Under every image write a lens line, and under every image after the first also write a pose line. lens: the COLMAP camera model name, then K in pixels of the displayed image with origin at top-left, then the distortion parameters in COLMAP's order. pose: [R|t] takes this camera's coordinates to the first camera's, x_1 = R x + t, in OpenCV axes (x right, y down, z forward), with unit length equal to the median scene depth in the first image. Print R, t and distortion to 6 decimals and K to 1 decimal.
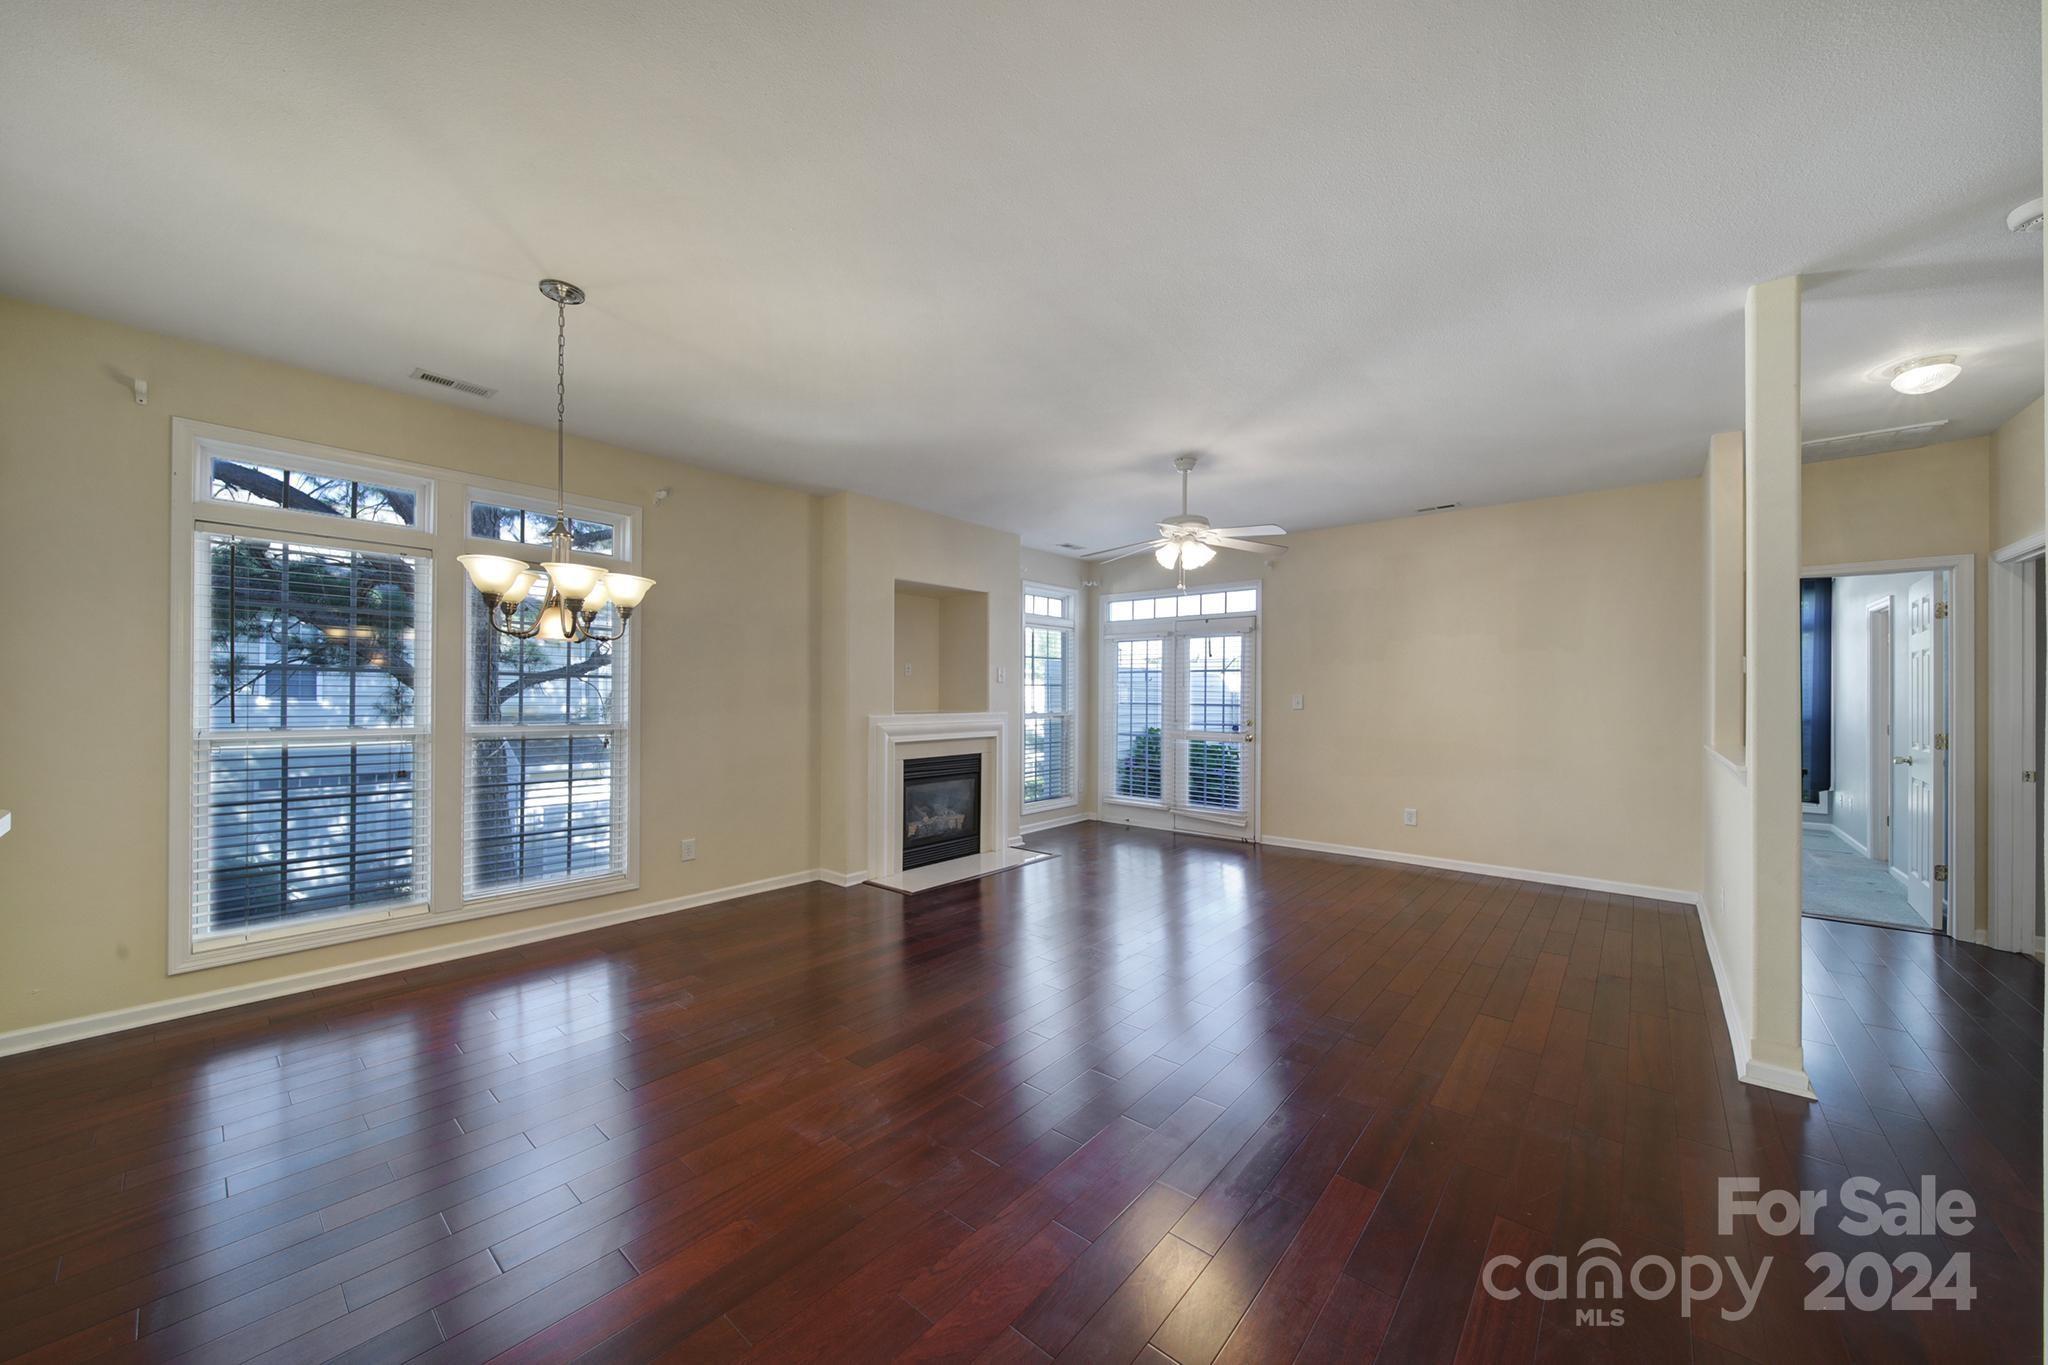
lens RADIAL K [[728.1, 0, 1010.3], [0, 728.1, 685.8], [0, 0, 1]] dist [0.005277, -0.000809]
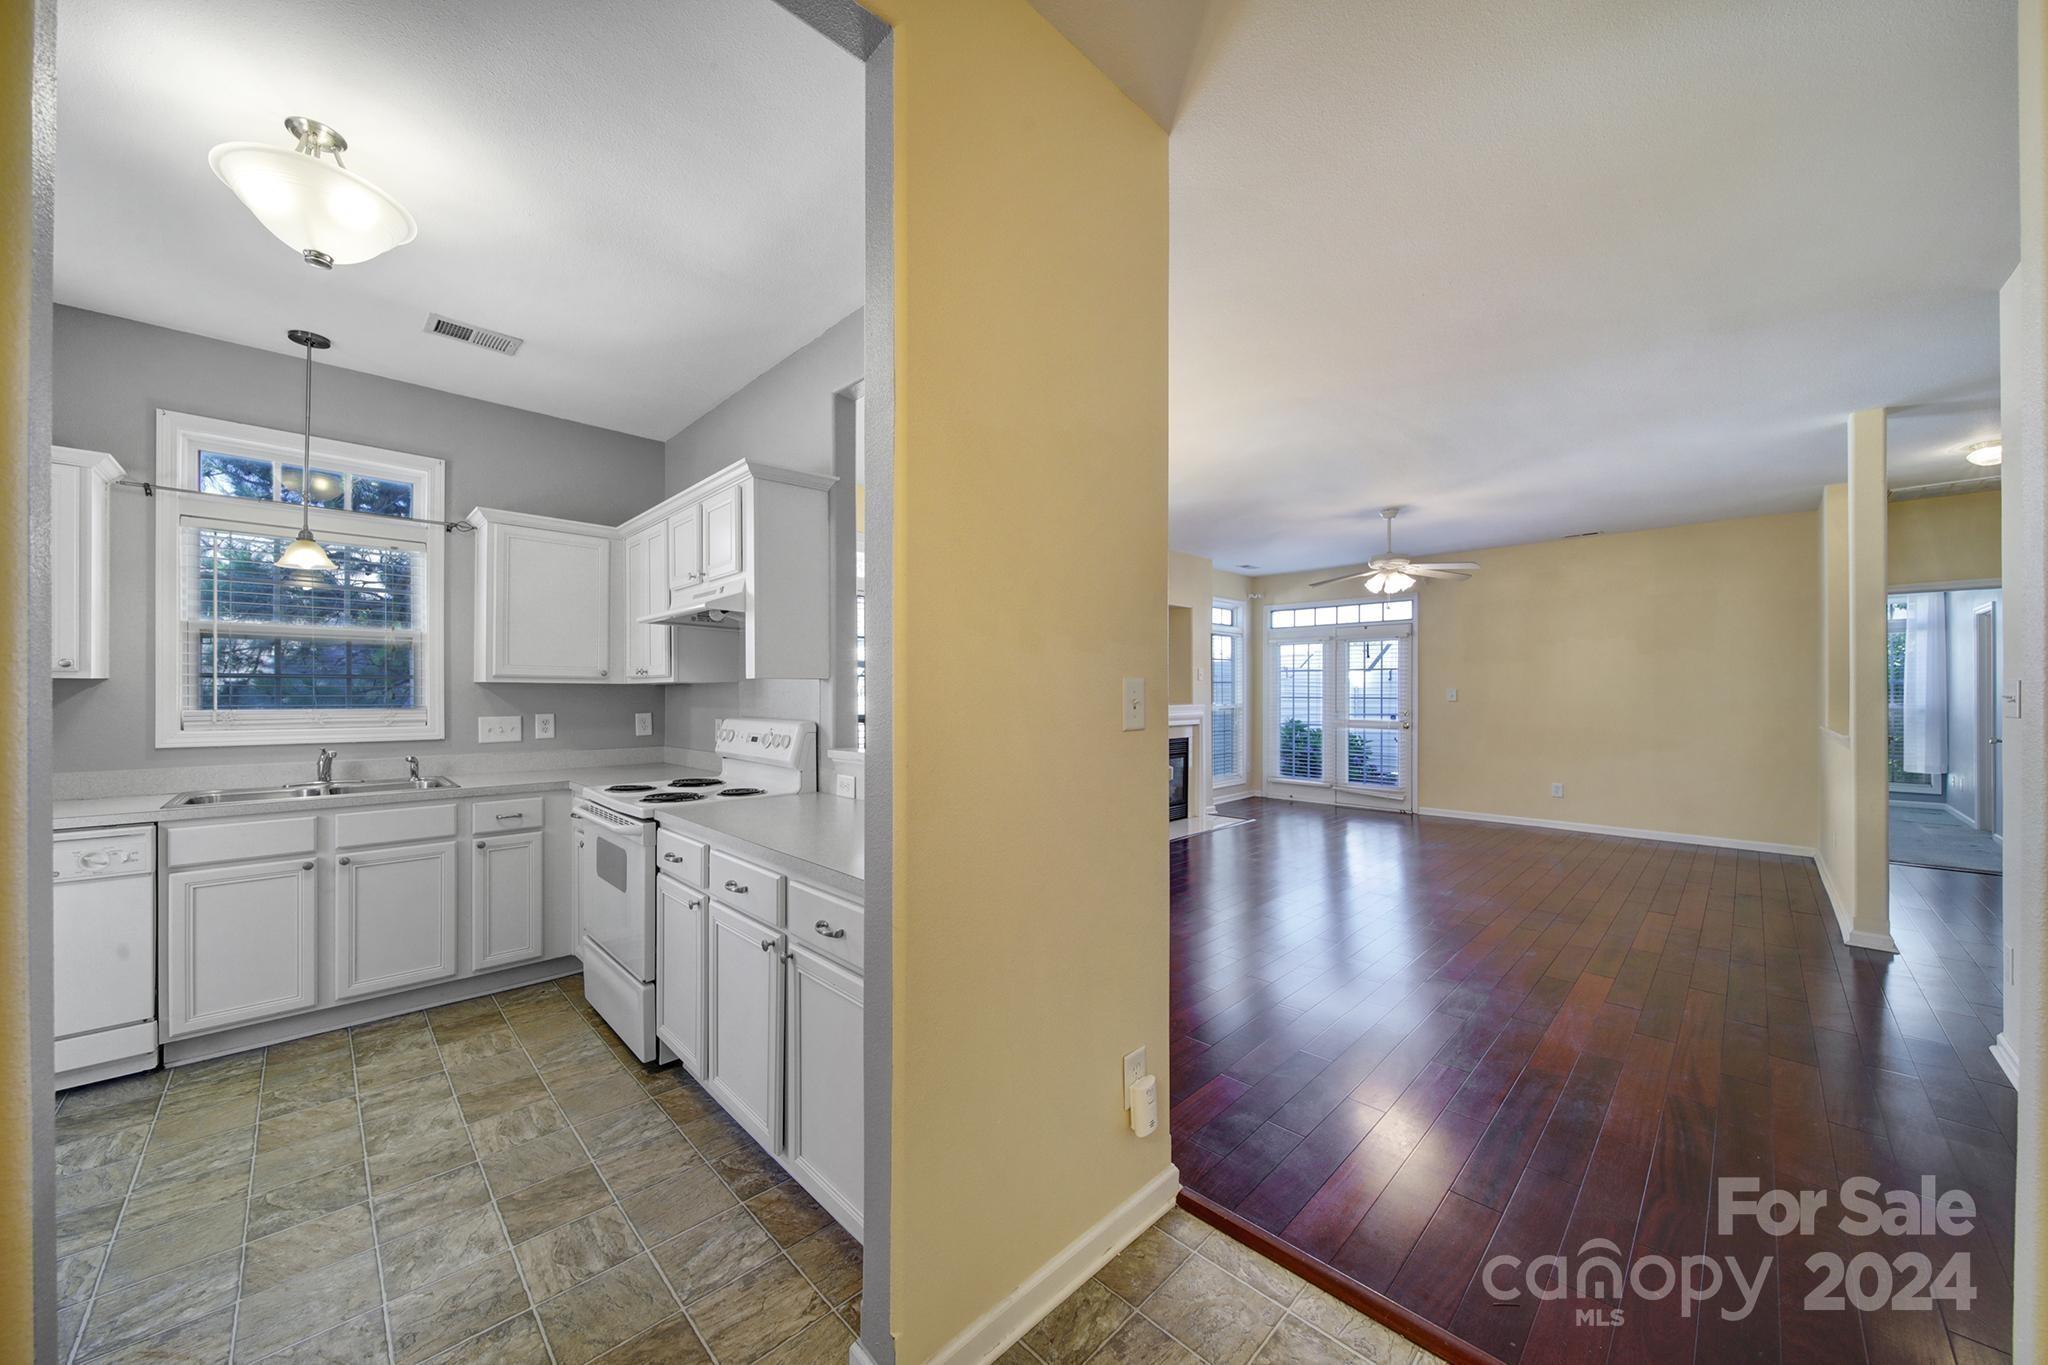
lens RADIAL K [[728.1, 0, 1011.0], [0, 728.1, 684.6], [0, 0, 1]] dist [0.005277, -0.000809]
pose [[0.996991, -0.006074, -0.077282, -0.238042], [0.006251, 0.999978, 0.002056, -0.002288], [0.077267, -0.002532, 0.997007, -0.253675]]
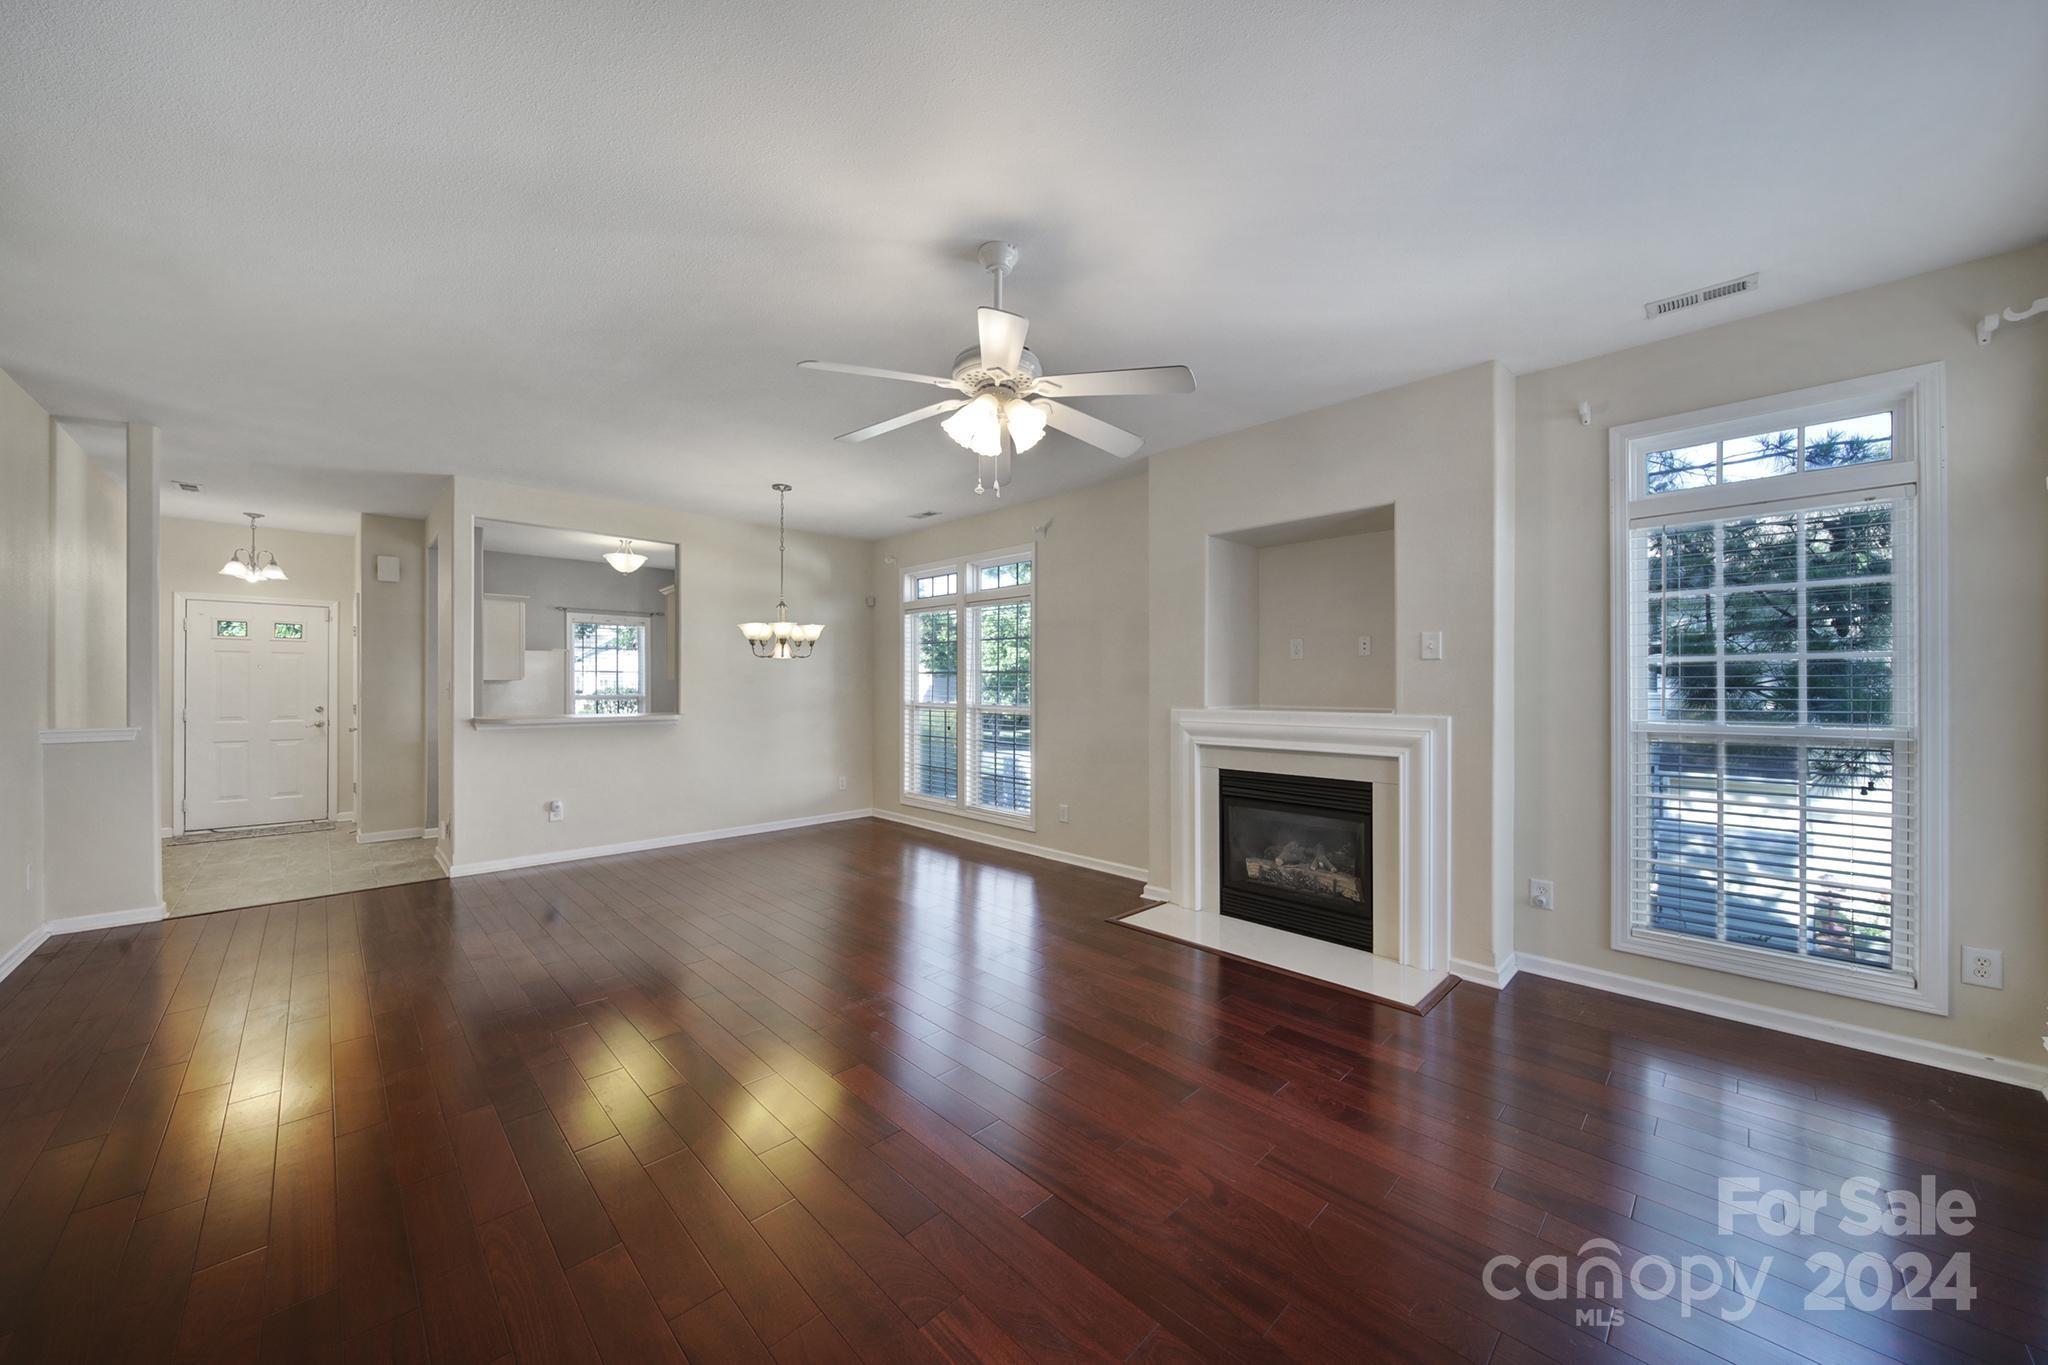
lens RADIAL K [[728.1, 0, 1010.6], [0, 728.1, 694.2], [0, 0, 1]] dist [0.005277, -0.000809]
pose [[-0.097295, -0.012213, -0.995181, 0.557580], [-0.003687, 0.999922, -0.011911, 0.028793], [0.995249, 0.002510, -0.097333, 0.747344]]
